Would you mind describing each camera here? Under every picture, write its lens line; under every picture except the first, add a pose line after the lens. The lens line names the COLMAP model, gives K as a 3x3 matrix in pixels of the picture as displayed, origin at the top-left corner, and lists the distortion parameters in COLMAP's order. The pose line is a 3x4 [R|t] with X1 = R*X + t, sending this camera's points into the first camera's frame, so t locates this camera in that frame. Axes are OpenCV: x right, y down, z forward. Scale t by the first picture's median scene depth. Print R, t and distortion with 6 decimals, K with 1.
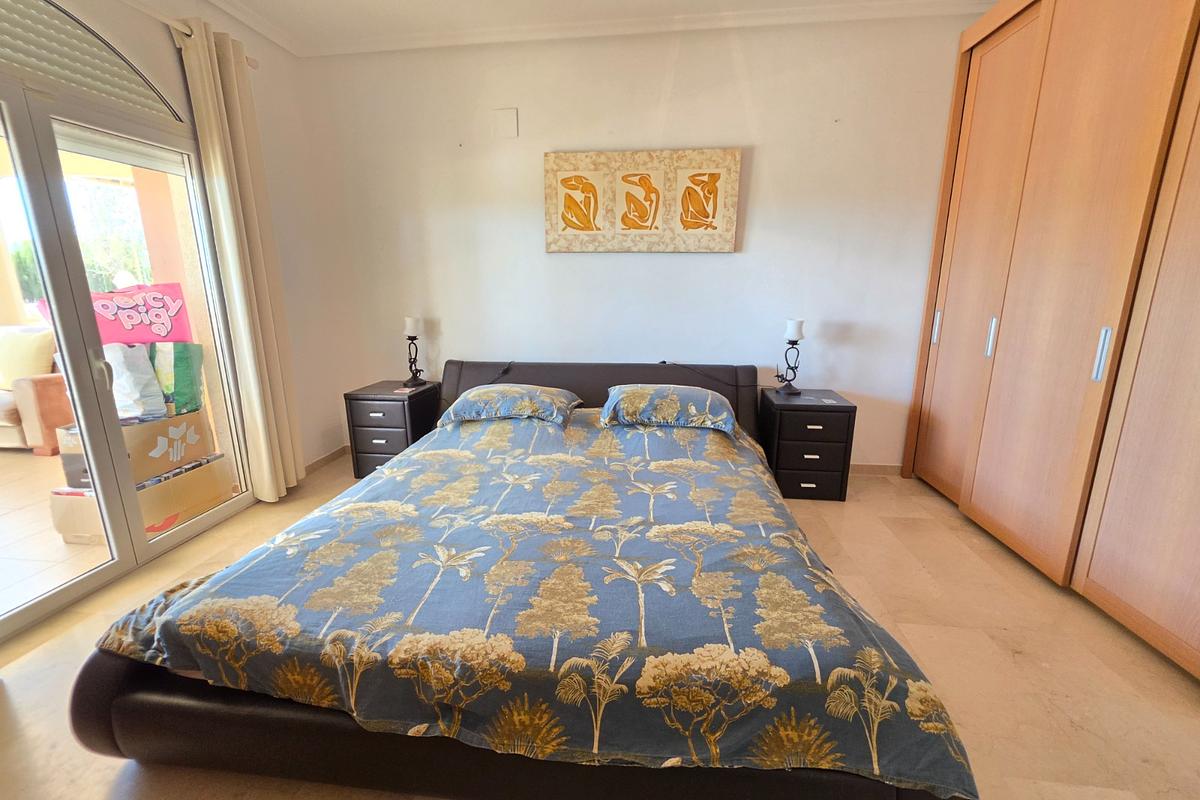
lens RADIAL K [[484.5, 0, 600.0], [0, 484.5, 400.0], [0, 0, 1]] dist [-0.009524, 0.003757]
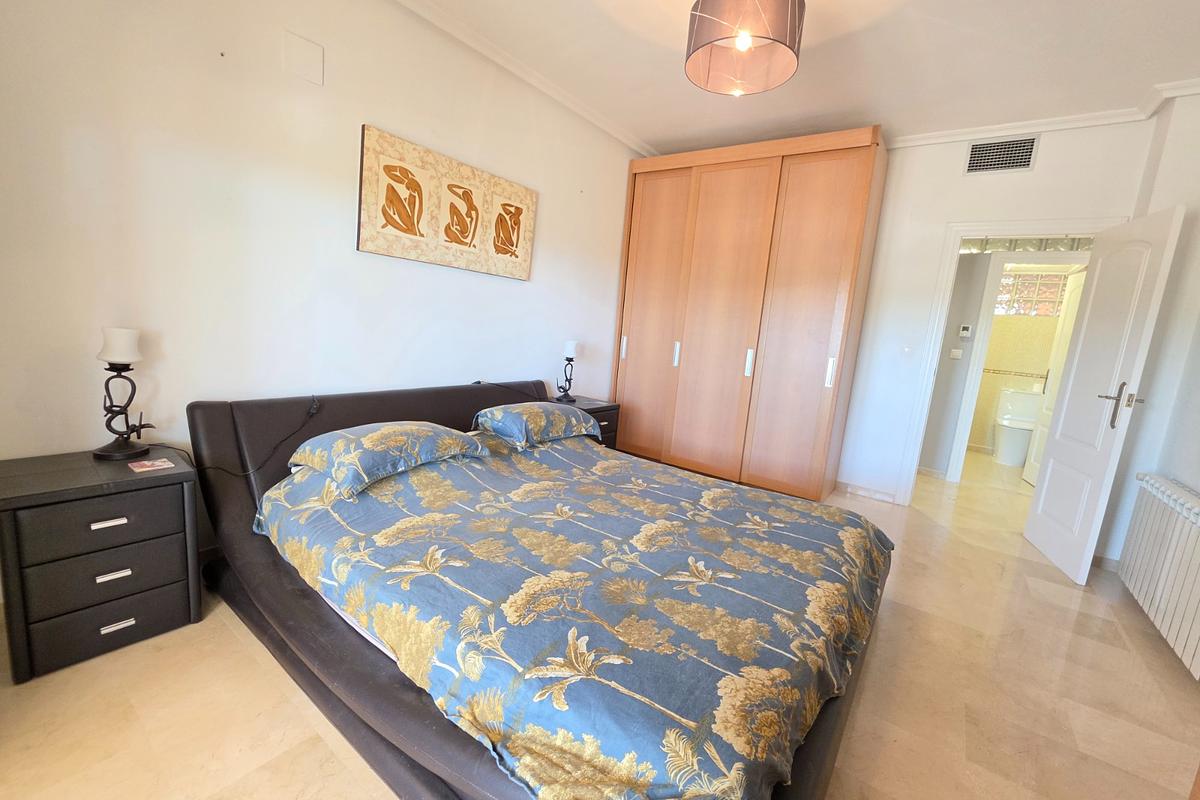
lens RADIAL K [[484.5, 0, 600.0], [0, 484.5, 400.0], [0, 0, 1]] dist [-0.009524, 0.003757]
pose [[0.492366, -0.094283, 0.865267, -0.647364], [0.114151, 0.992524, 0.043194, -0.060347], [-0.862870, 0.077504, 0.499448, 0.318689]]
